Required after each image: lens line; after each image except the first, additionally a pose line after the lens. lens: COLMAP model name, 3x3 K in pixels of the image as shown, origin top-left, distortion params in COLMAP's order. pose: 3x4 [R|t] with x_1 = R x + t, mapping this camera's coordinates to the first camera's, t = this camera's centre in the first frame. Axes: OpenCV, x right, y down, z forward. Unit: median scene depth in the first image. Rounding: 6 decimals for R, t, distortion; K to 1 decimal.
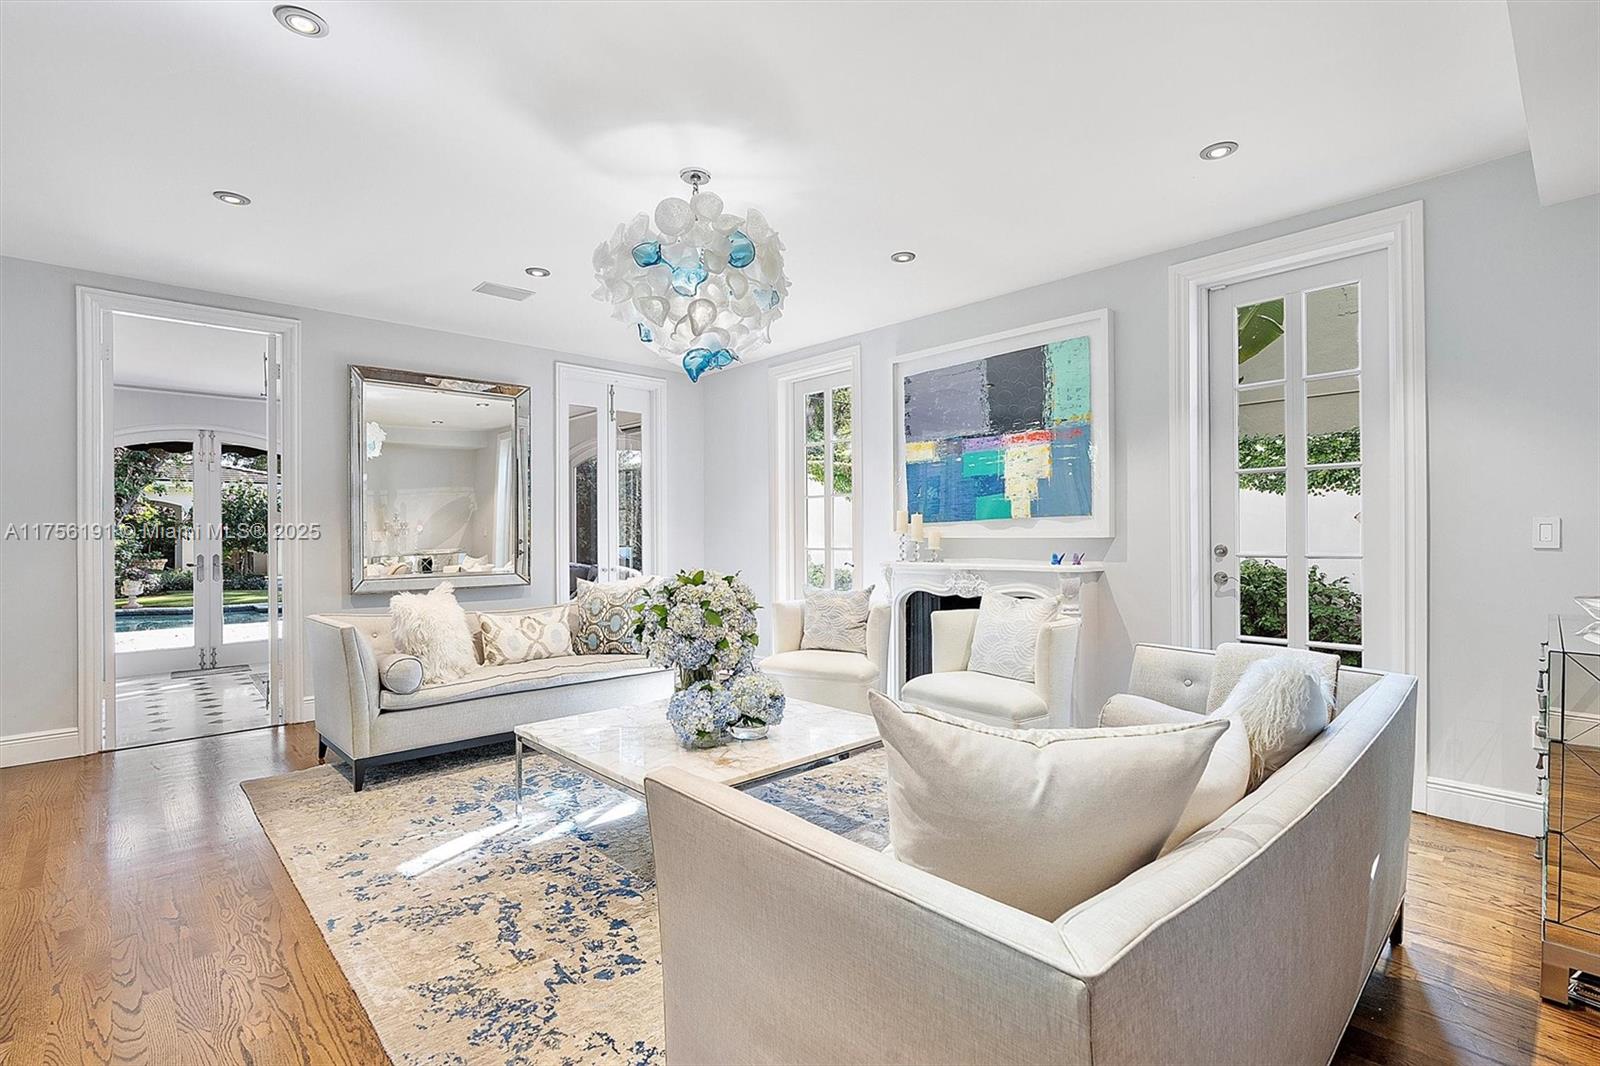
lens RADIAL K [[733.8, 0, 812.4], [0, 733.8, 535.2], [0, 0, 1]] dist [-0.009582, 0.003582]
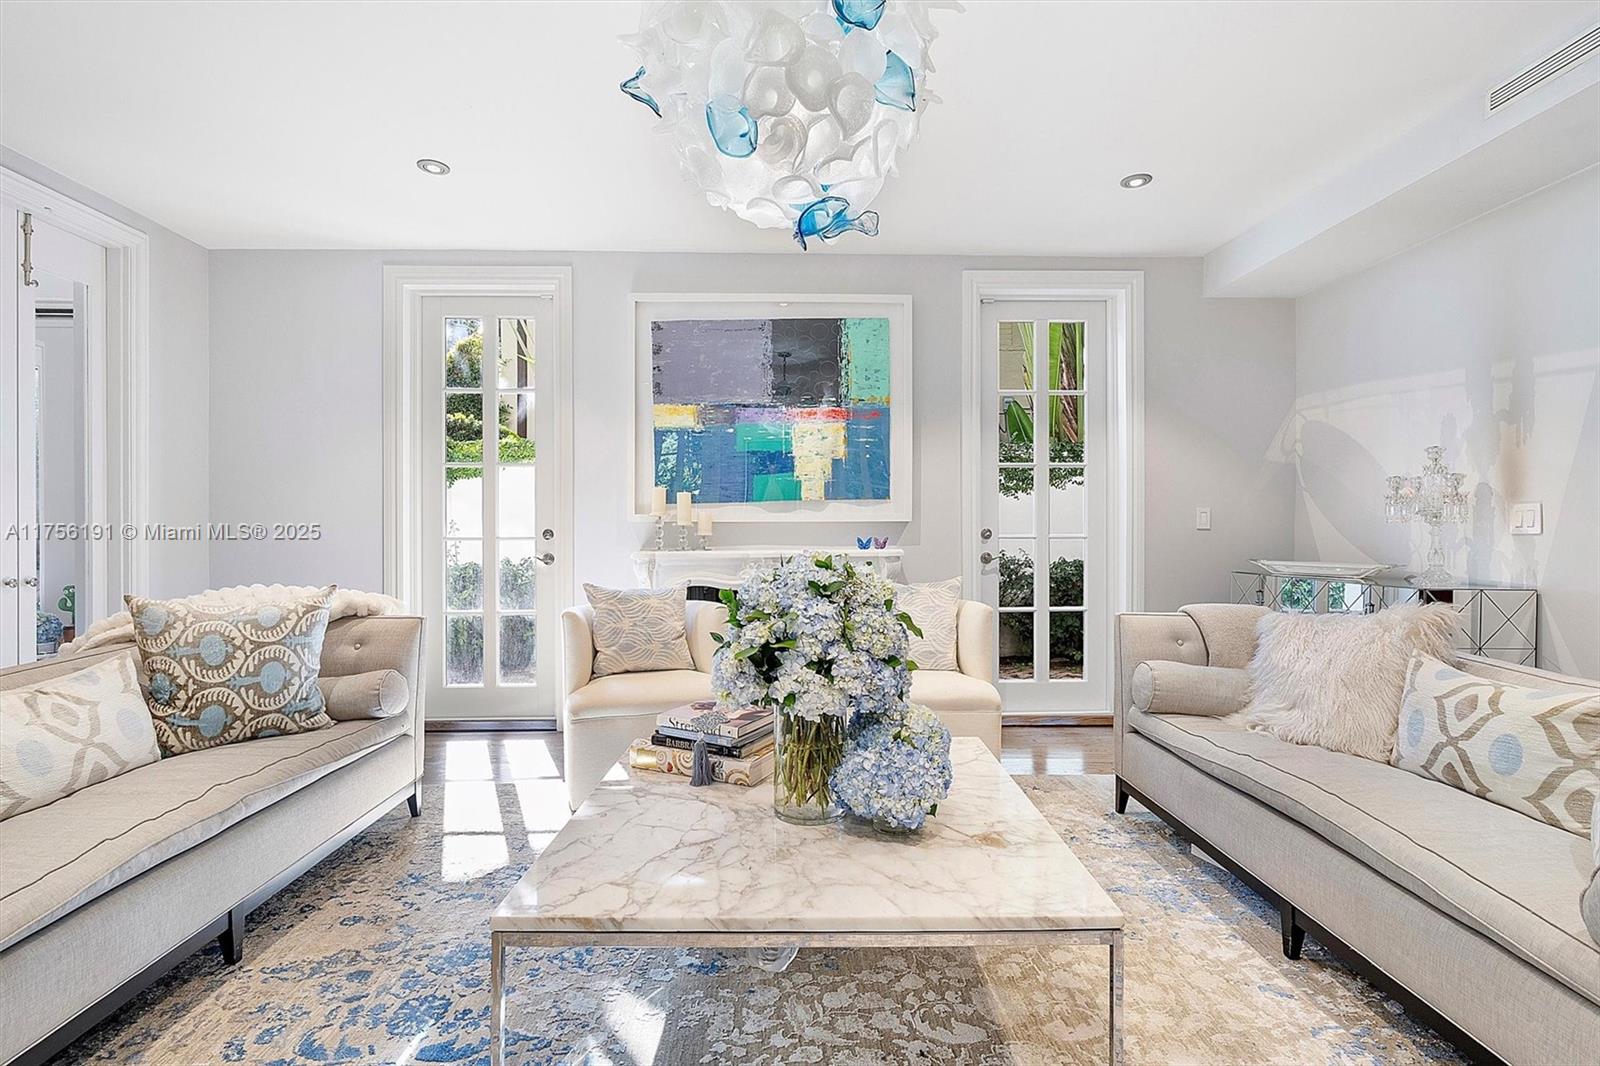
lens RADIAL K [[733.8, 0, 803.1], [0, 733.8, 532.5], [0, 0, 1]] dist [-0.009582, 0.003582]
pose [[0.670502, 0.003492, 0.741899, -0.408637], [-0.001655, 0.999993, -0.003210, 0.020220], [-0.741906, 0.000925, 0.670504, 0.389131]]
